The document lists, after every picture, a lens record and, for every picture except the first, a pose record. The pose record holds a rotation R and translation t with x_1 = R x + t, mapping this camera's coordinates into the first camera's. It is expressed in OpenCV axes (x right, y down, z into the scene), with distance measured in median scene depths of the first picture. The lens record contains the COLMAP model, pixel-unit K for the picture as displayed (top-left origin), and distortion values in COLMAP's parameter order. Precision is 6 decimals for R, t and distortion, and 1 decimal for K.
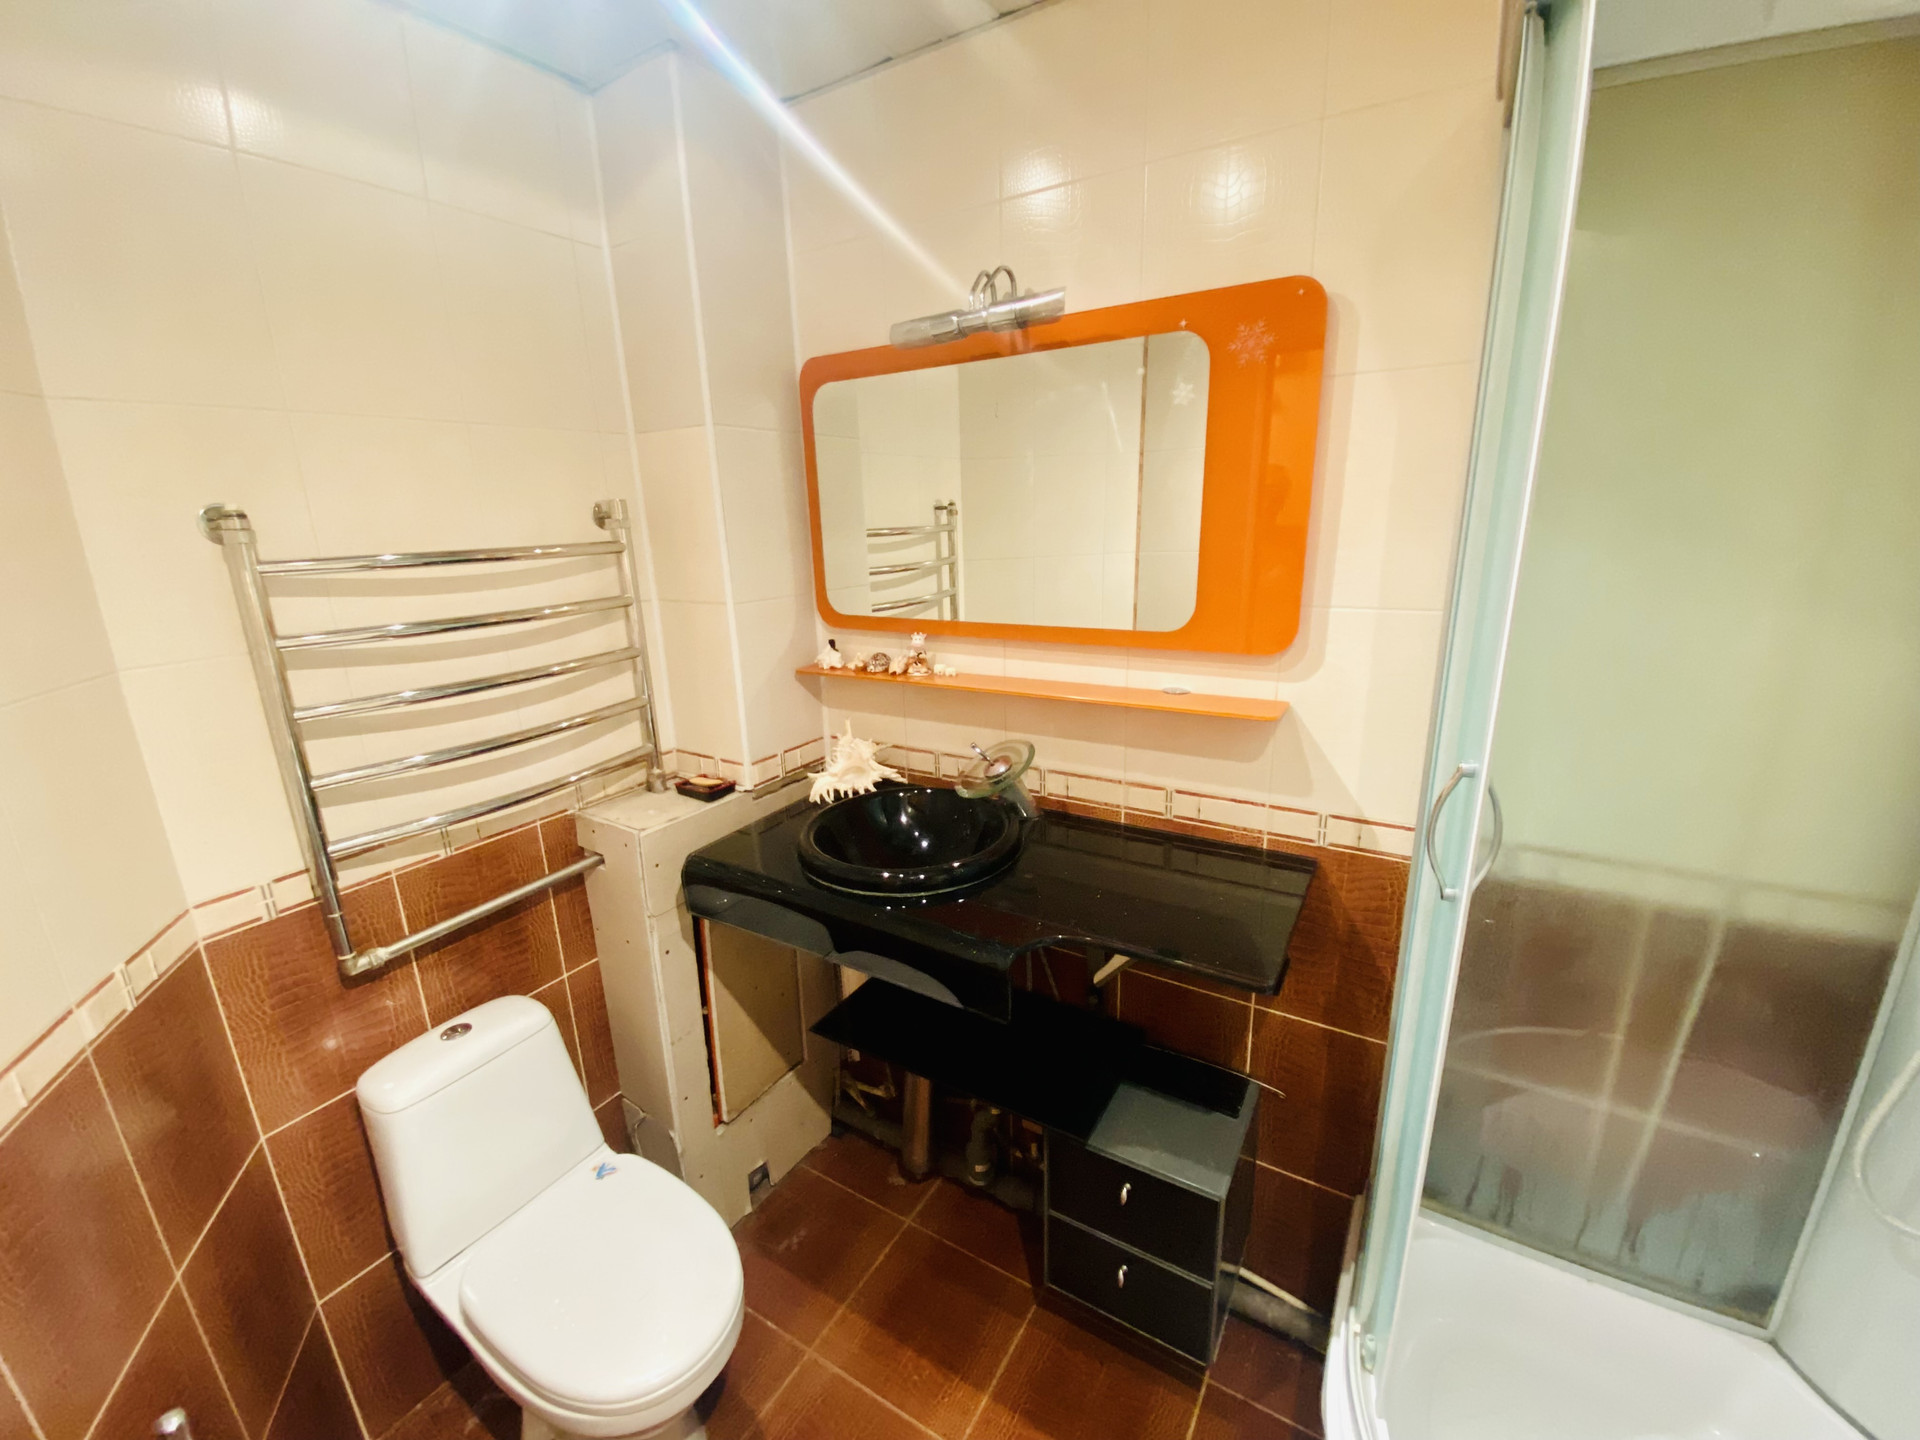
lens RADIAL K [[764.8, 0, 956.7], [0, 764.8, 720.3], [0, 0, 1]] dist [0.005677, -0.008207]
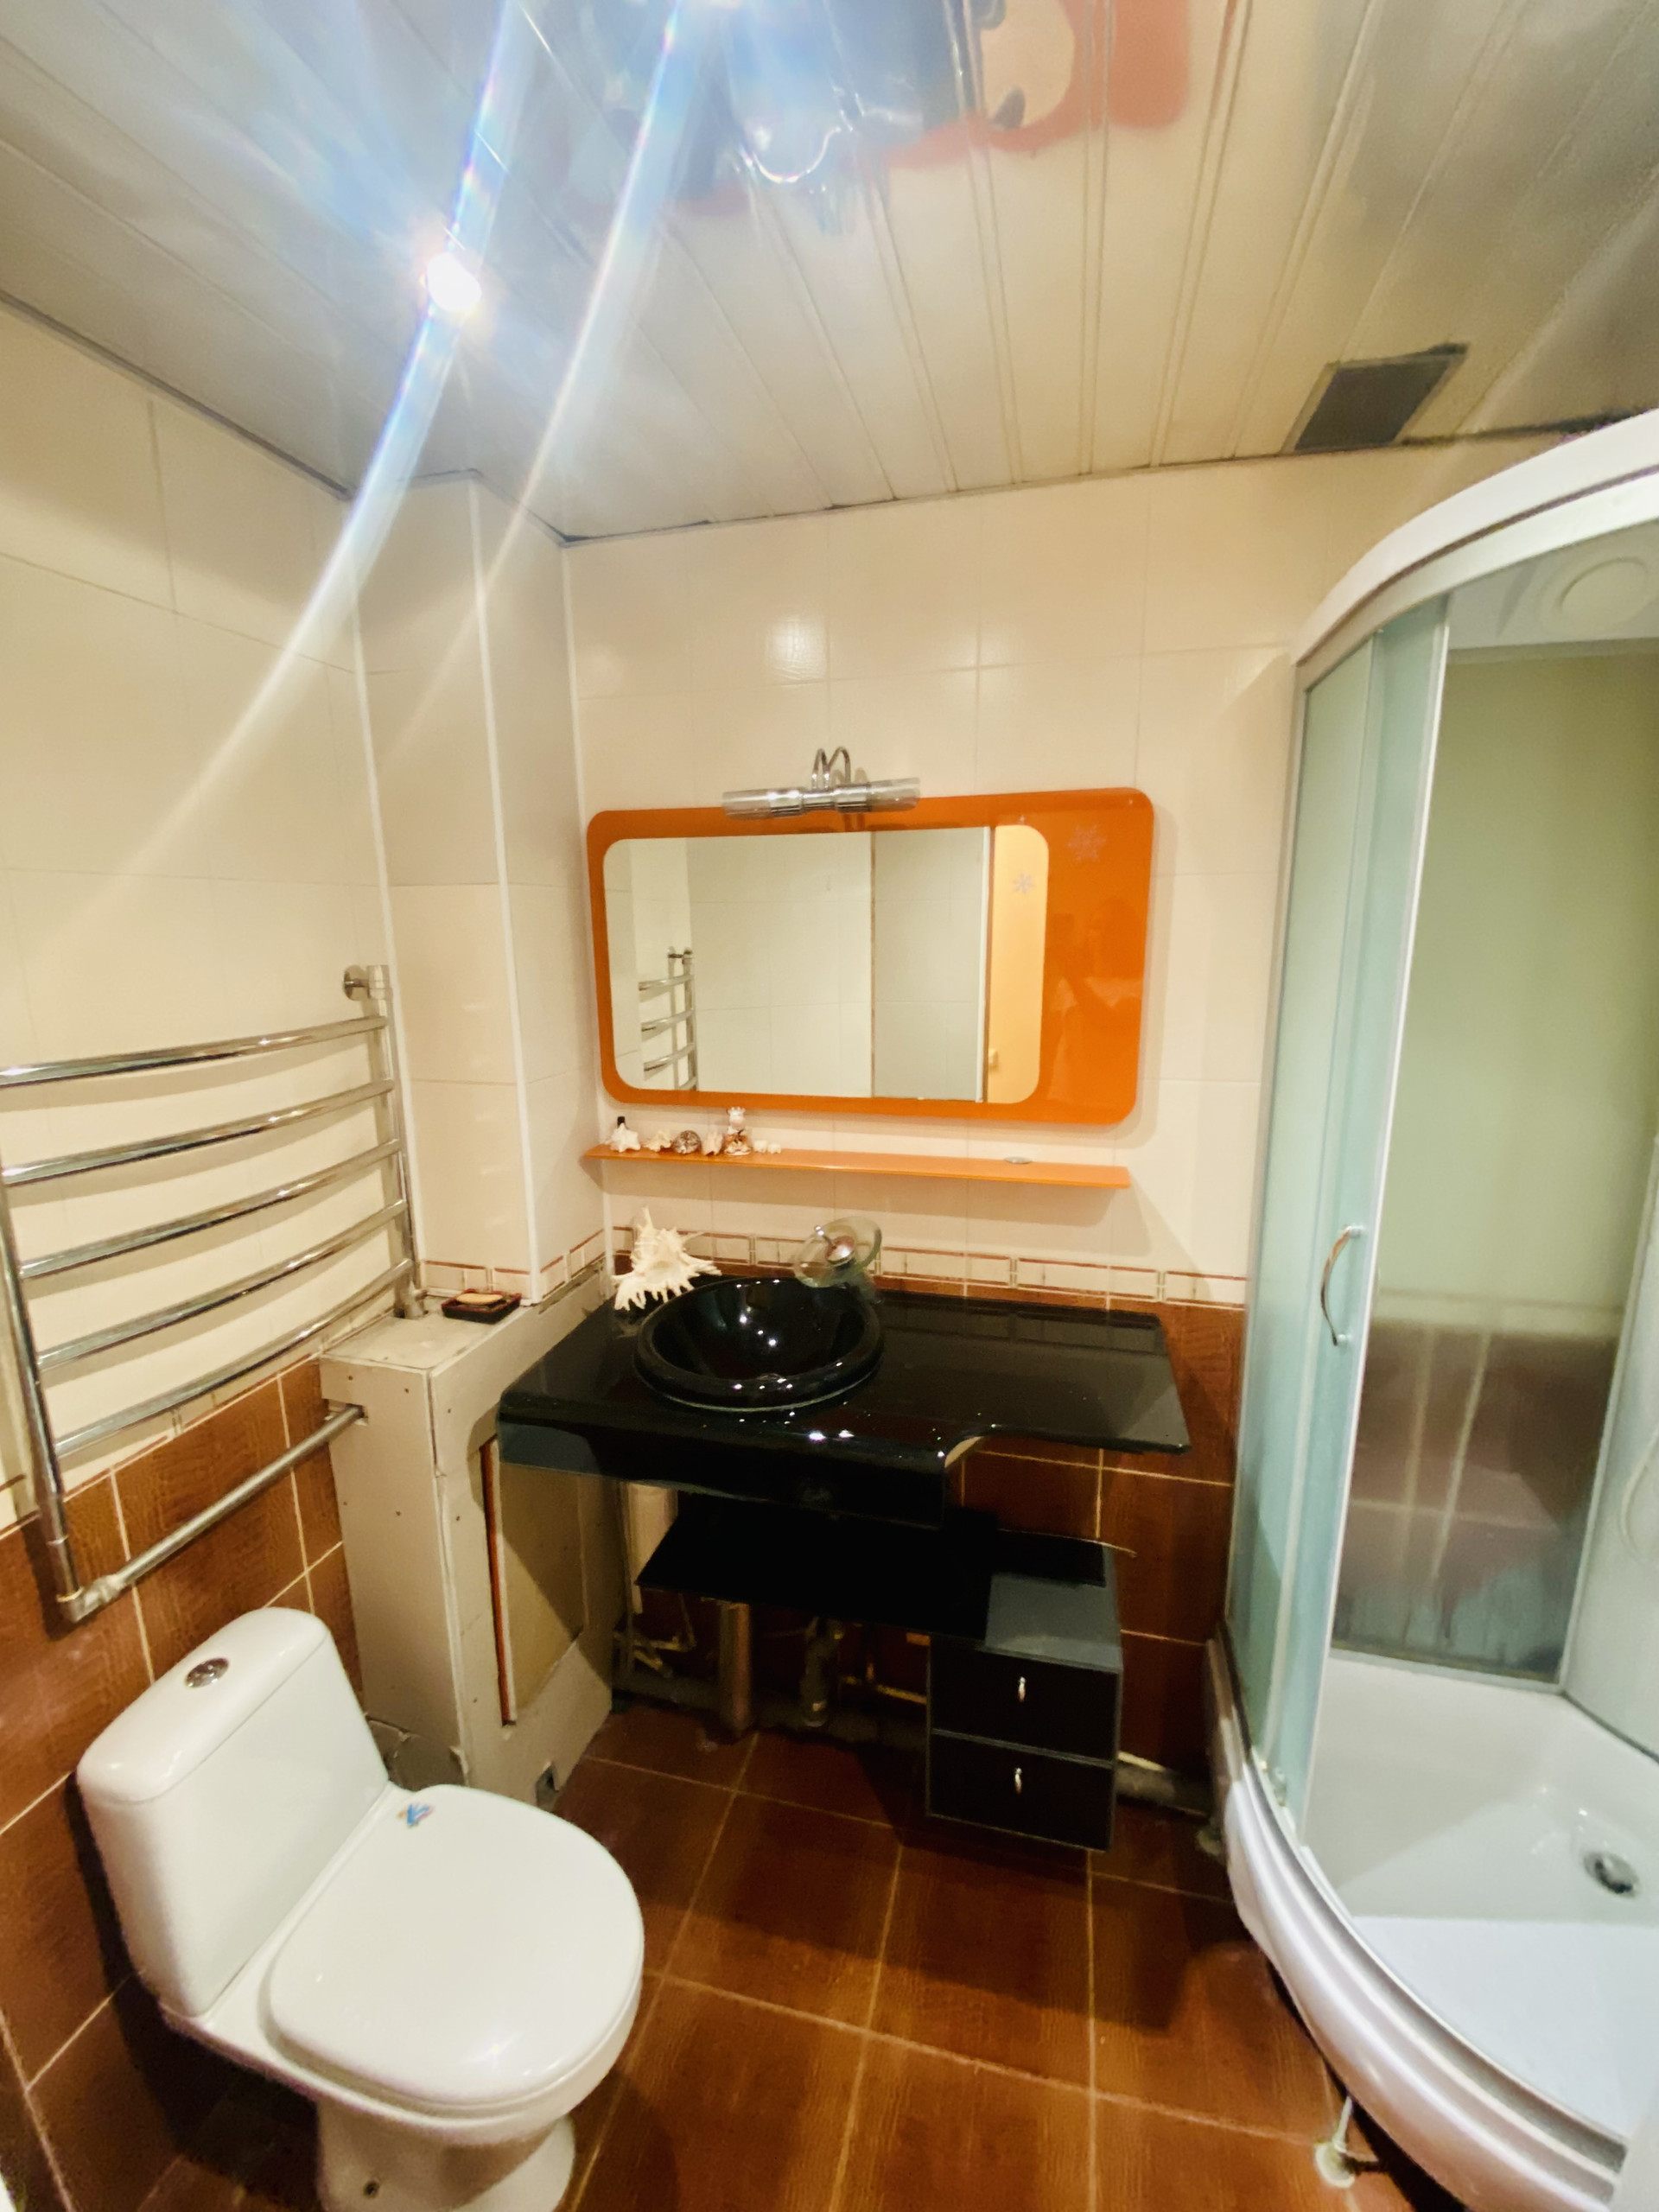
lens RADIAL K [[881.1, 0, 839.7], [0, 881.1, 1102.9], [0, 0, 1]] dist [0.005677, -0.008207]
pose [[0.955058, -0.039105, 0.293827, -0.259916], [0.060707, 0.996053, -0.064759, -0.050308], [-0.290135, 0.079686, 0.953662, -0.043792]]
